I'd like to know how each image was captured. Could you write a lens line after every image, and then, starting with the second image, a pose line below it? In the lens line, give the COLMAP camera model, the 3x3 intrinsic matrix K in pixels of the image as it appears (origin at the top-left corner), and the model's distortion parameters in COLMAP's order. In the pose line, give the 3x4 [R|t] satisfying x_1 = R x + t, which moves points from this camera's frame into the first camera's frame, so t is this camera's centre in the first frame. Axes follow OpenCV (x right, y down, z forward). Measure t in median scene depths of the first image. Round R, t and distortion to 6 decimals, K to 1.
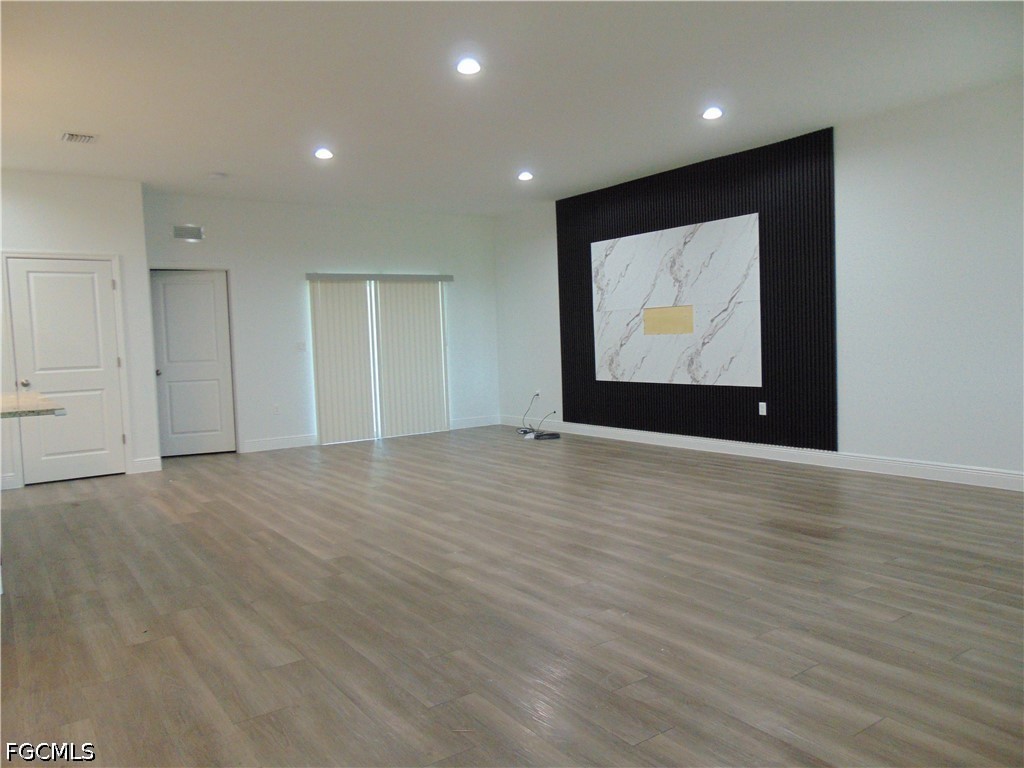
lens RADIAL K [[757.4, 0, 513.9], [0, 757.4, 382.2], [0, 0, 1]] dist [-0.054982, 0.088928]
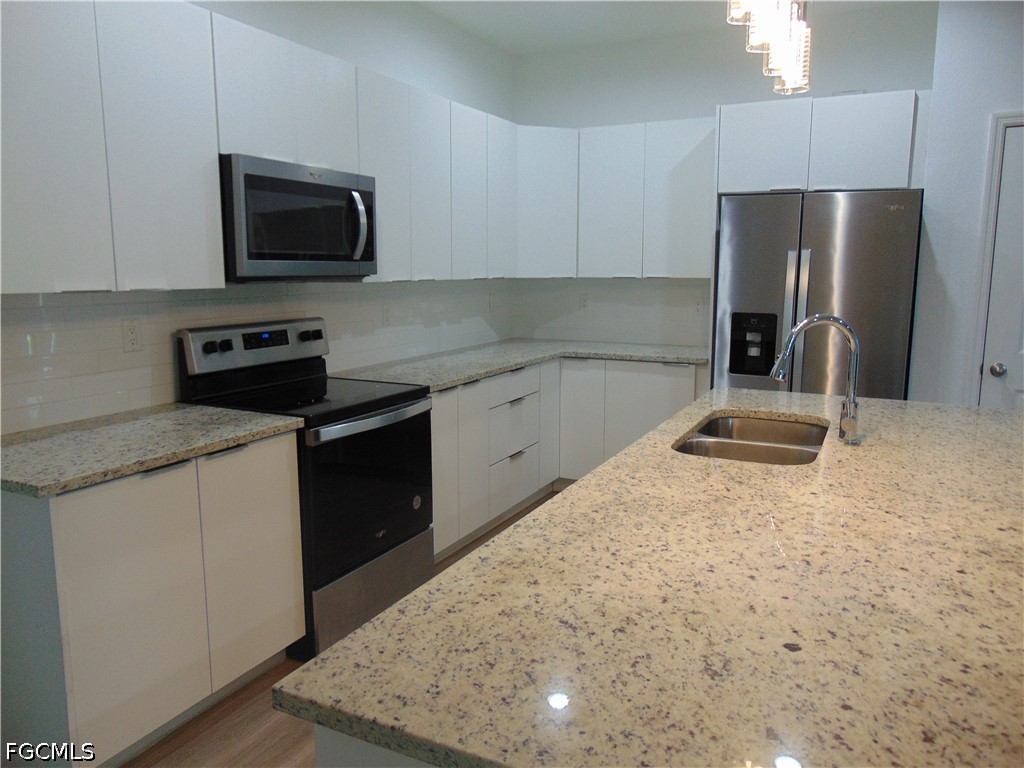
lens RADIAL K [[757.4, 0, 513.9], [0, 757.4, 382.2], [0, 0, 1]] dist [-0.054982, 0.088928]
pose [[0.469928, 0.169280, -0.866321, -0.484266], [-0.067611, 0.985459, 0.155884, -0.068601], [0.880112, -0.014682, 0.474540, 0.621049]]
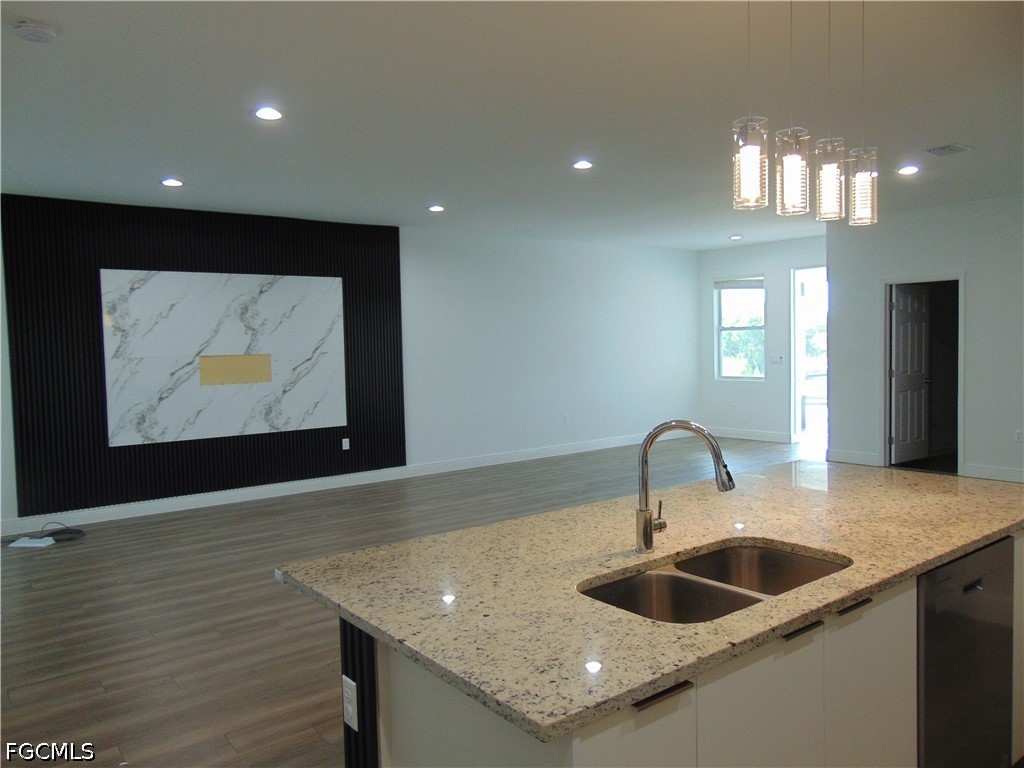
lens RADIAL K [[757.4, 0, 513.9], [0, 757.4, 382.2], [0, 0, 1]] dist [-0.054982, 0.088928]
pose [[-0.044464, -0.017222, 0.998863, -1.178044], [0.082283, 0.996391, 0.020842, -0.087841], [-0.995617, 0.083116, -0.042886, 1.080620]]
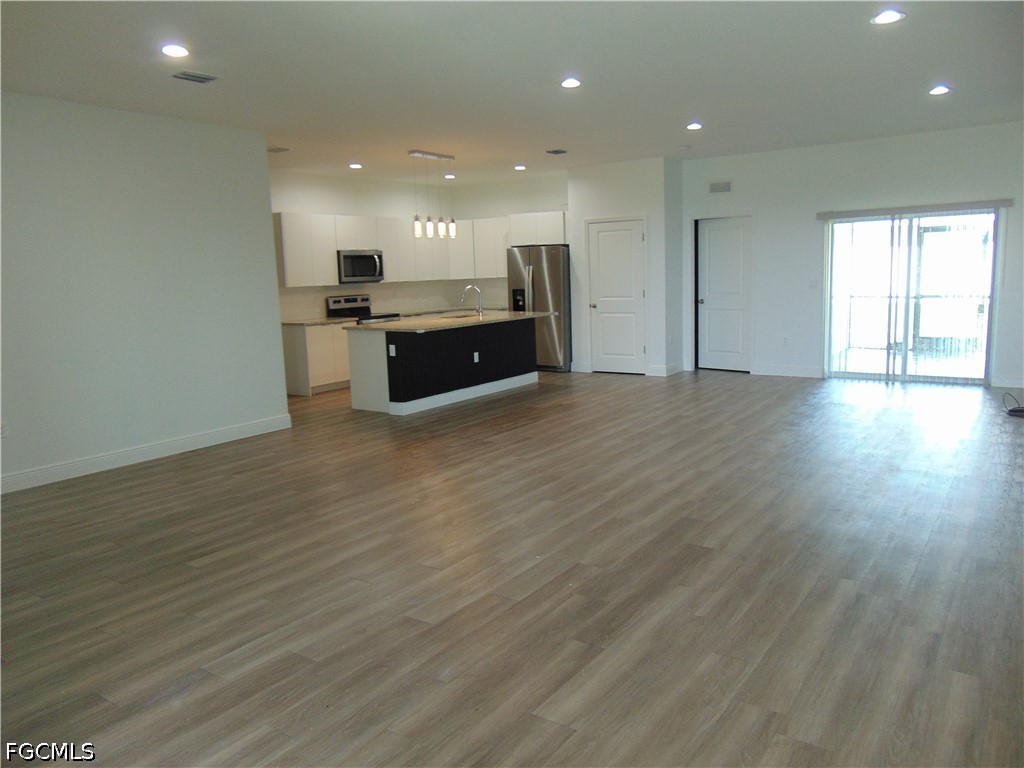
lens RADIAL K [[757.4, 0, 513.9], [0, 757.4, 382.2], [0, 0, 1]] dist [-0.054982, 0.088928]
pose [[0.337465, 0.161047, -0.927460, 1.035434], [-0.031118, 0.986627, 0.159998, -0.118975], [0.940824, -0.025133, 0.337963, 0.444829]]
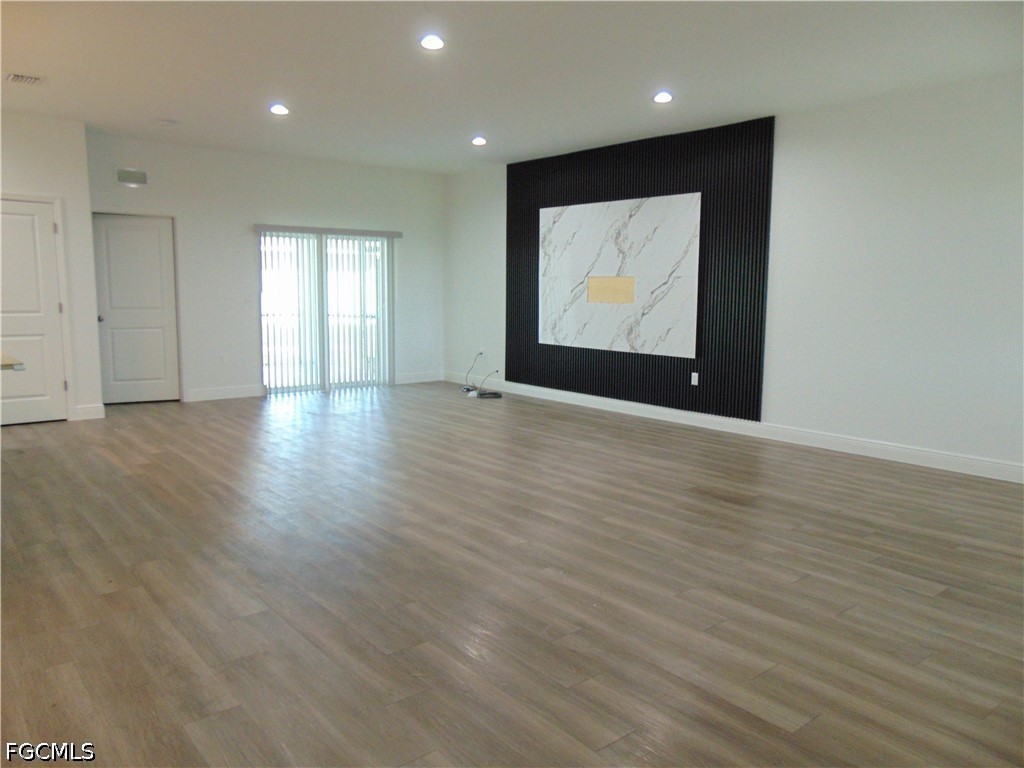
lens RADIAL K [[757.4, 0, 513.9], [0, 757.4, 382.2], [0, 0, 1]] dist [-0.054982, 0.088928]
pose [[0.995901, 0.035551, 0.083169, -0.016699], [-0.041079, 0.996992, 0.065728, -0.027189], [-0.080582, -0.068875, 0.994366, -0.052669]]
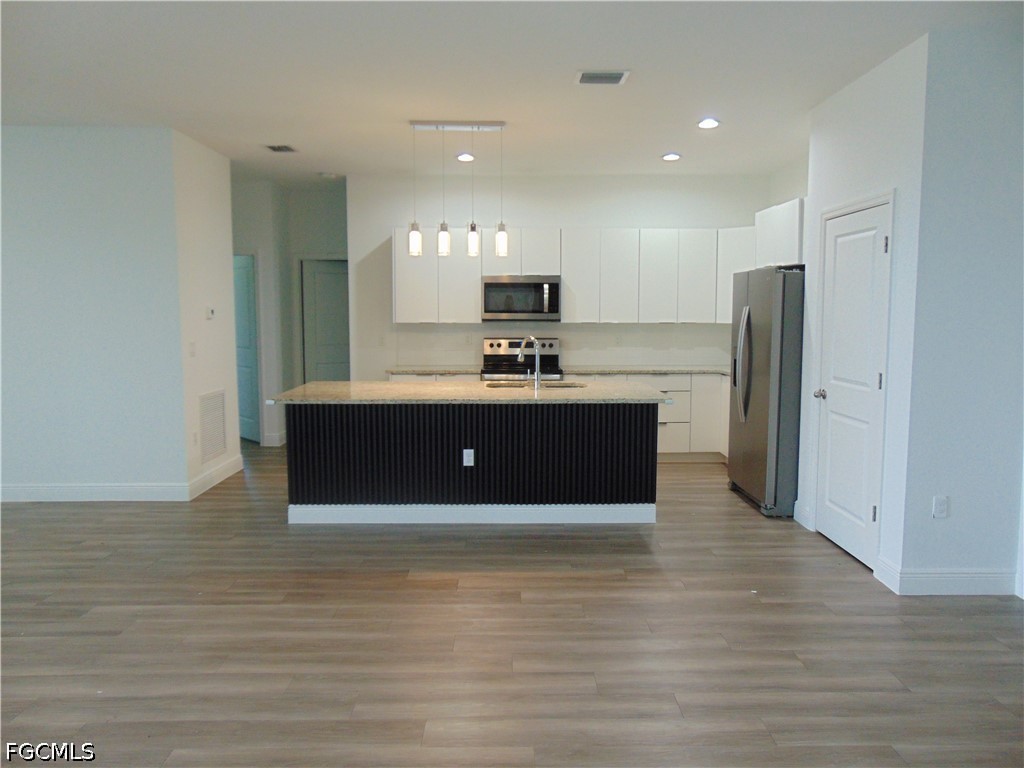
lens RADIAL K [[757.4, 0, 513.9], [0, 757.4, 382.2], [0, 0, 1]] dist [-0.054982, 0.088928]
pose [[-0.570100, 0.114146, -0.813607, 0.142401], [-0.025898, 0.987313, 0.156663, -0.158284], [0.821167, 0.110384, -0.559911, 1.600072]]
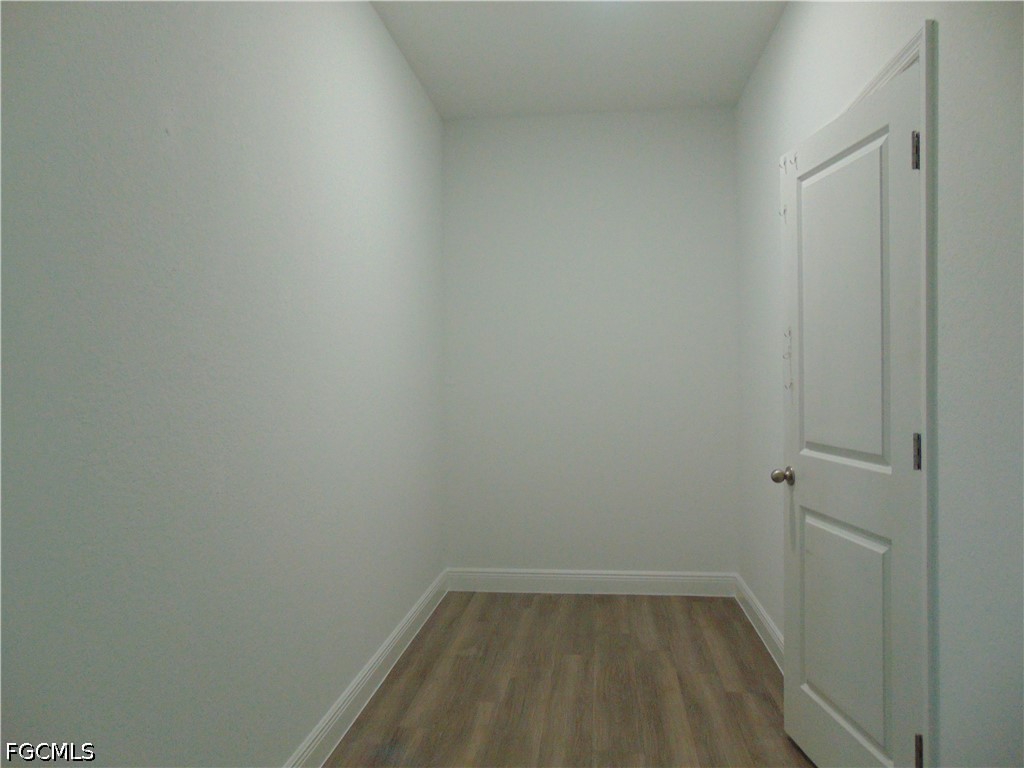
lens RADIAL K [[757.4, 0, 513.9], [0, 757.4, 382.2], [0, 0, 1]] dist [-0.054982, 0.088928]
pose [[-0.516390, 0.044846, -0.855178, -0.347166], [-0.022834, 0.997552, 0.066101, -0.093915], [0.856049, 0.053661, -0.514102, 1.485349]]
